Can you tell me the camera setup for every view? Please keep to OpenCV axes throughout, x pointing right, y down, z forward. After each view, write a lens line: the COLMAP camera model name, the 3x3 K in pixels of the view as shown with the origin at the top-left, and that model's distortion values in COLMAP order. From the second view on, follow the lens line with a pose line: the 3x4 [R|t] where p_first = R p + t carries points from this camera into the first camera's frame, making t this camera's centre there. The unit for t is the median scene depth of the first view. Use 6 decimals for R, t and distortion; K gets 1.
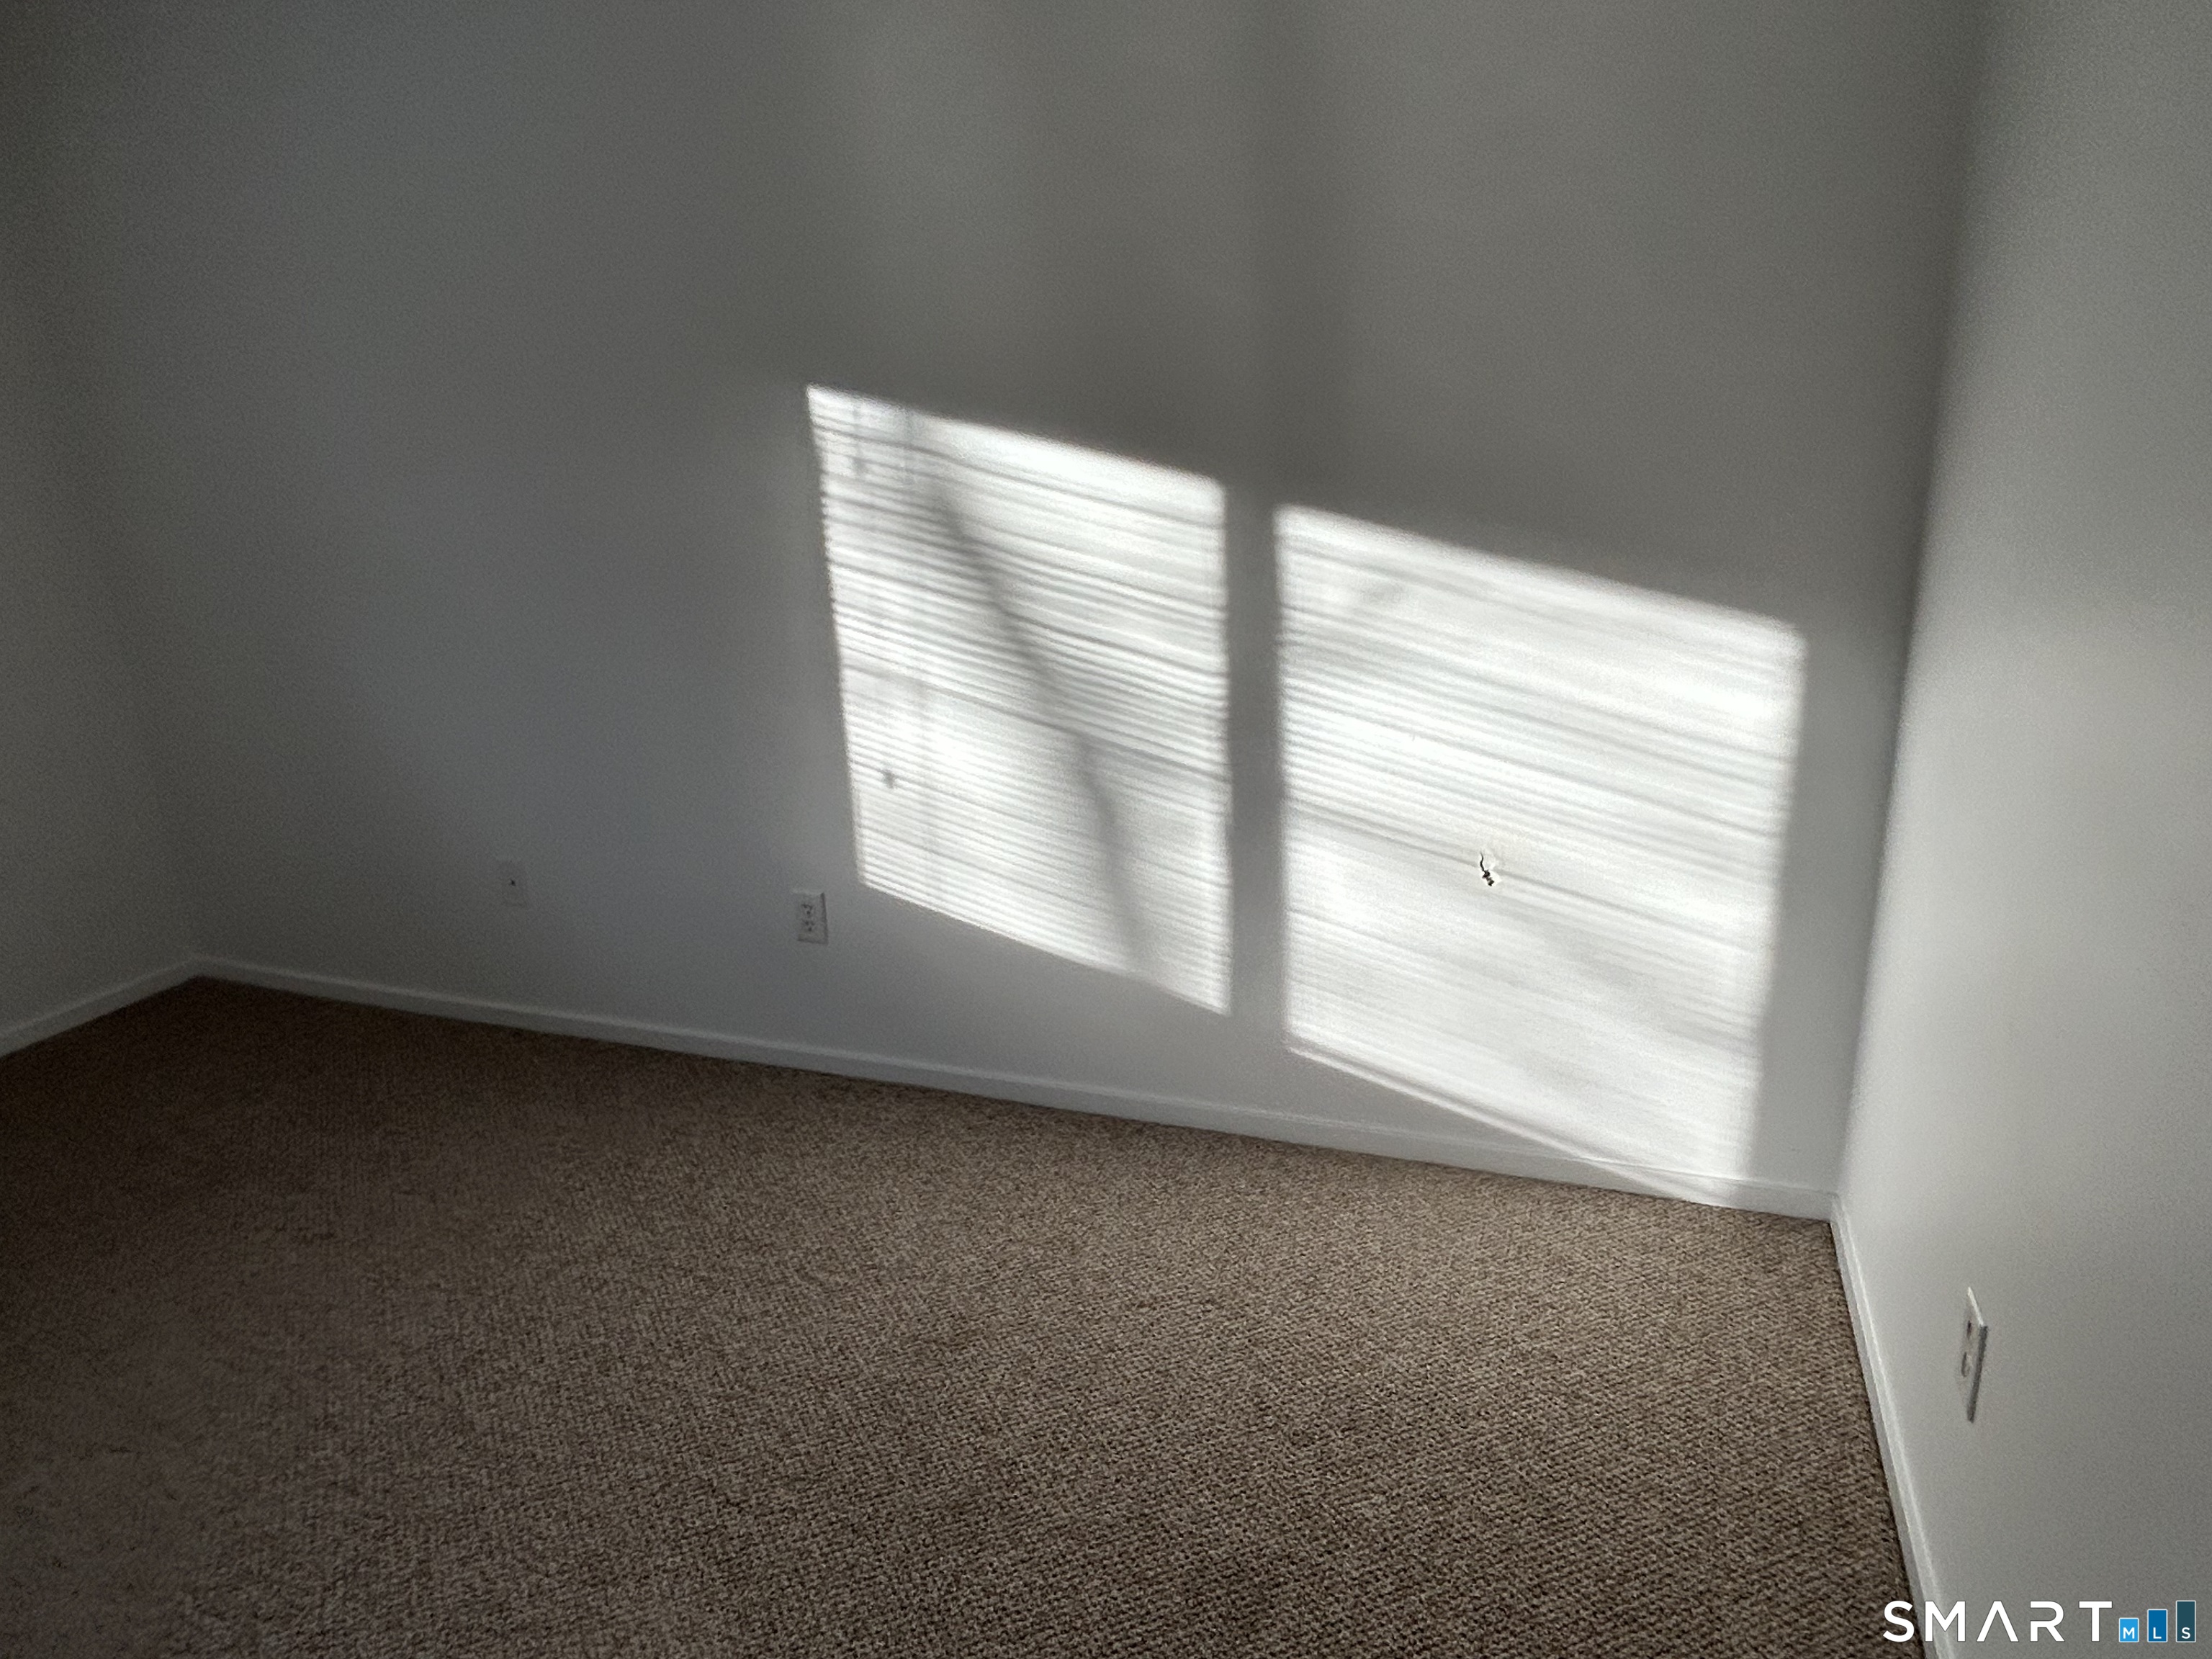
lens RADIAL K [[1395.0, 0, 1094.0], [0, 1395.0, 818.5], [0, 0, 1]] dist [0.000819, -0.003830]
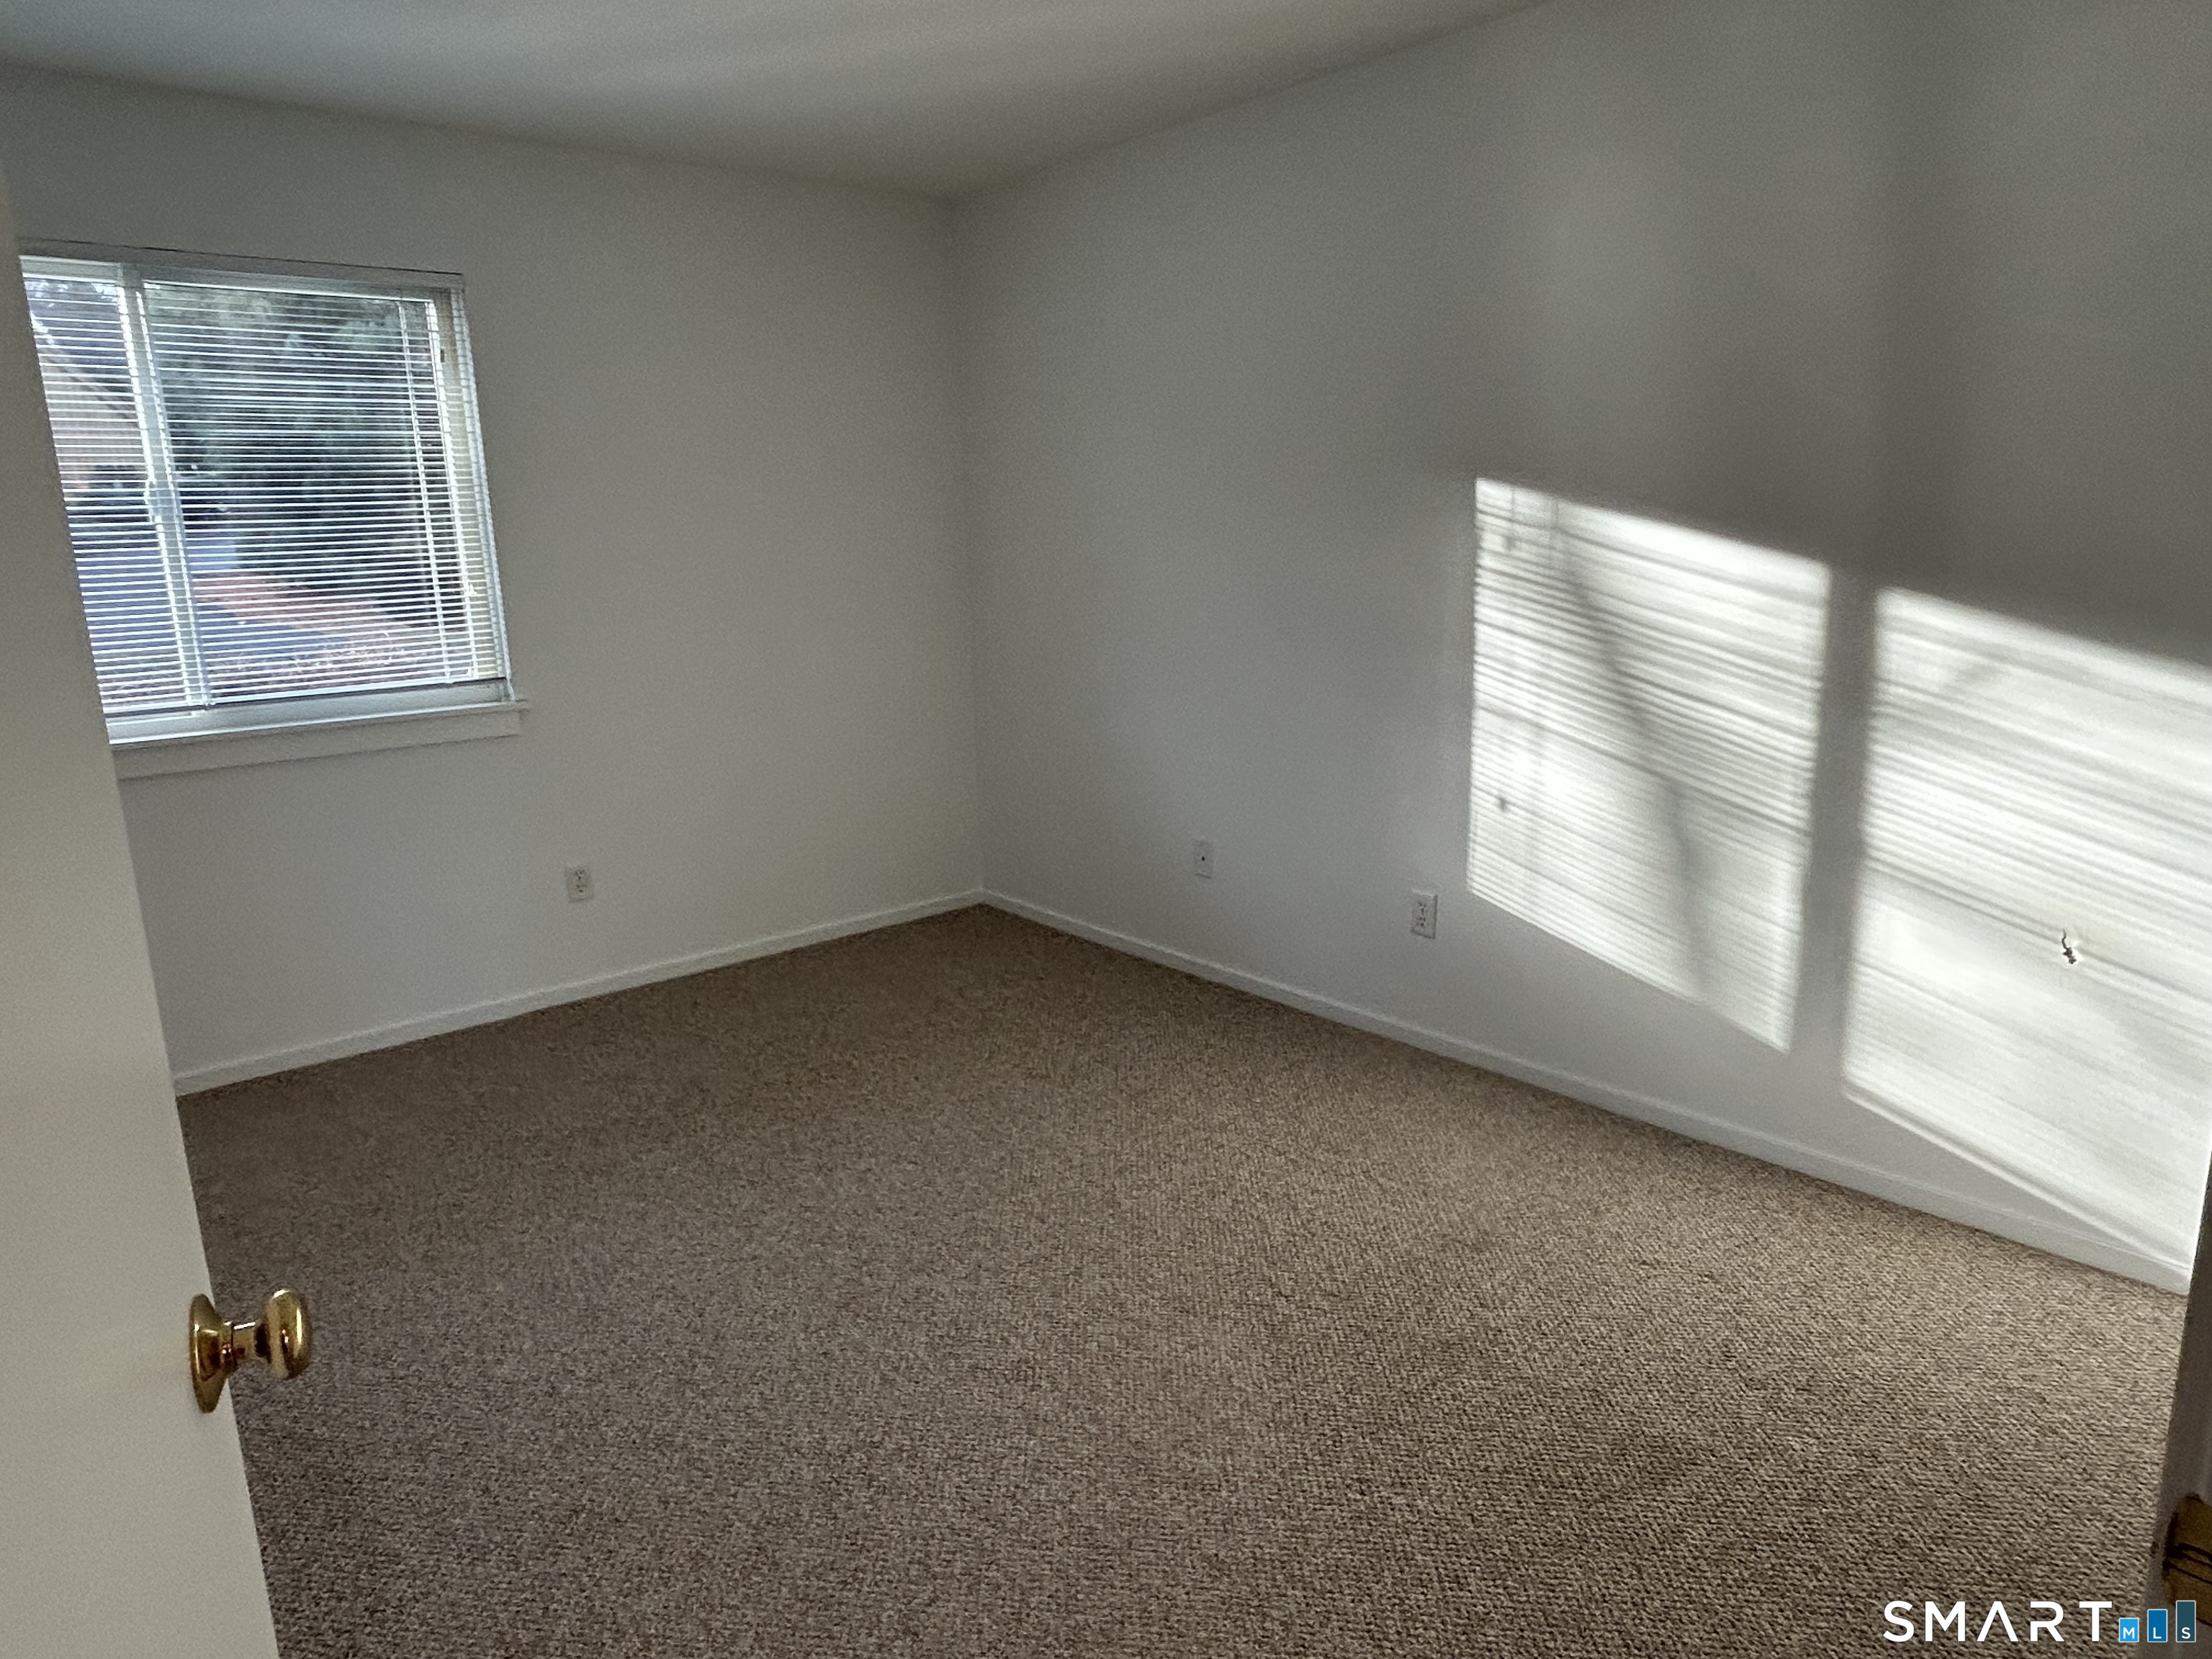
lens RADIAL K [[1395.0, 0, 1116.5], [0, 1395.0, 826.1], [0, 0, 1]] dist [0.000819, -0.003830]
pose [[0.884025, 0.118065, -0.452284, 0.111424], [-0.140855, 0.989886, -0.016910, 0.061689], [0.445713, 0.078655, 0.891714, -0.223818]]
